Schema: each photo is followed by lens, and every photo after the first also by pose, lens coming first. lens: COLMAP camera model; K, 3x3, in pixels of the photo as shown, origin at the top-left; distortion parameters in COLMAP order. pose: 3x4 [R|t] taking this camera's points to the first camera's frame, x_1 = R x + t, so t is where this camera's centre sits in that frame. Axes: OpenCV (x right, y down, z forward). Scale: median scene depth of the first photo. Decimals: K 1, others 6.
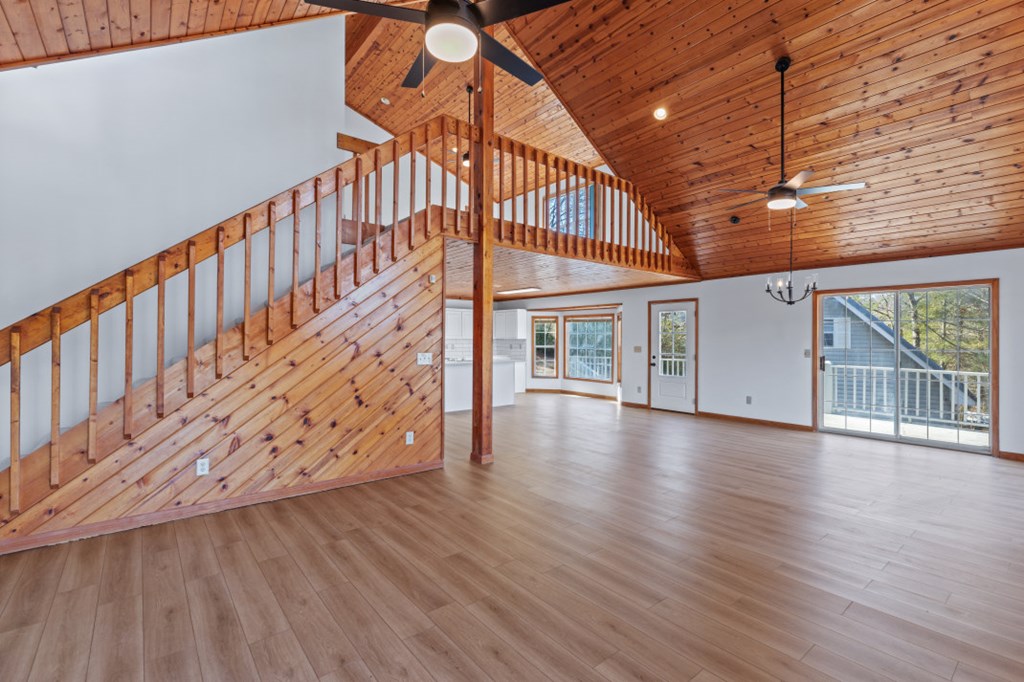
lens RADIAL K [[459.2, 0, 508.2], [0, 459.2, 338.3], [0, 0, 1]] dist [0.007932, -0.002370]
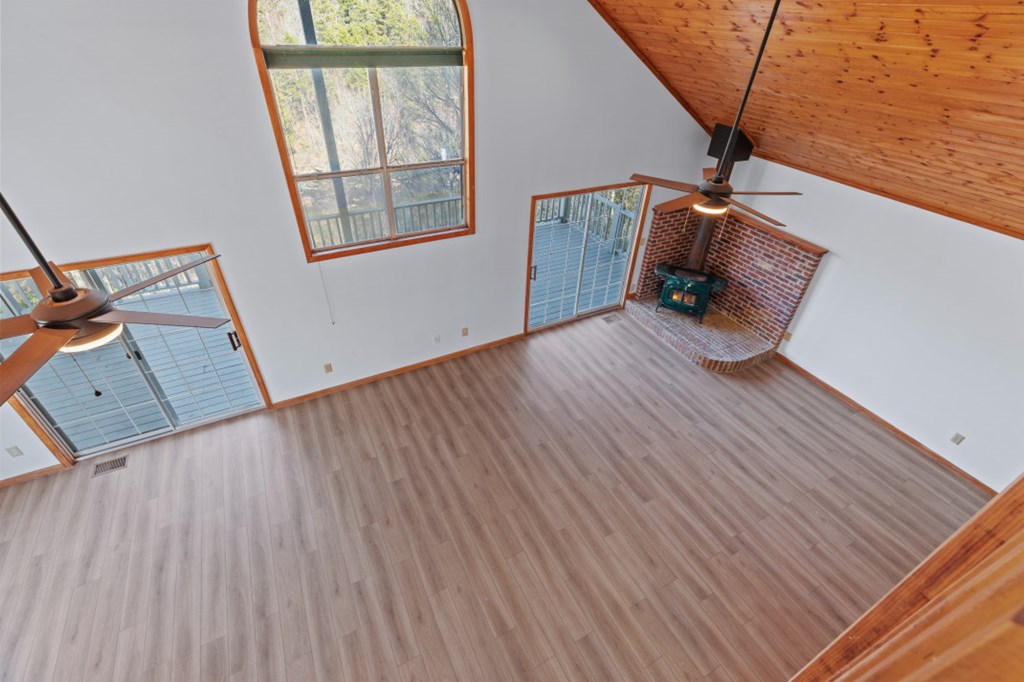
lens RADIAL K [[459.2, 0, 516.0], [0, 459.2, 339.5], [0, 0, 1]] dist [0.007932, -0.002370]
pose [[-0.983794, -0.139840, 0.112223, 0.140544], [-0.046773, 0.804371, 0.592283, -0.553057], [-0.173094, 0.577436, -0.797876, 1.248892]]
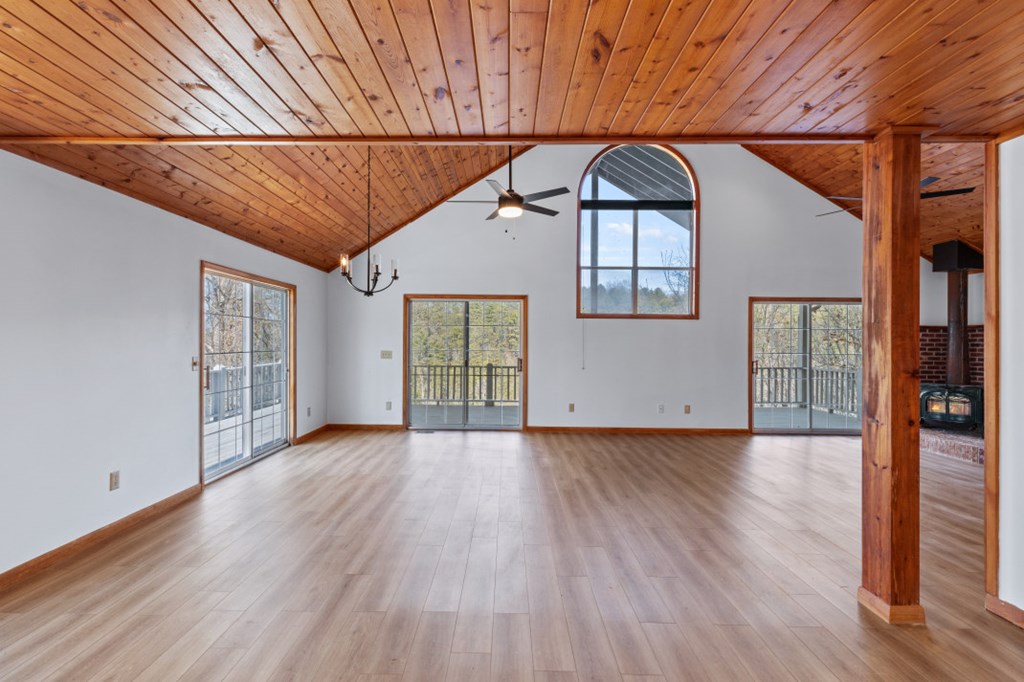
lens RADIAL K [[475.5, 0, 504.0], [0, 475.5, 340.3], [0, 0, 1]] dist [0.005071, -0.001633]
pose [[-0.780368, -0.006299, 0.625289, -0.061911], [-0.008397, 0.999965, -0.000406, -0.003695], [-0.625265, -0.005567, -0.780393, 1.785518]]
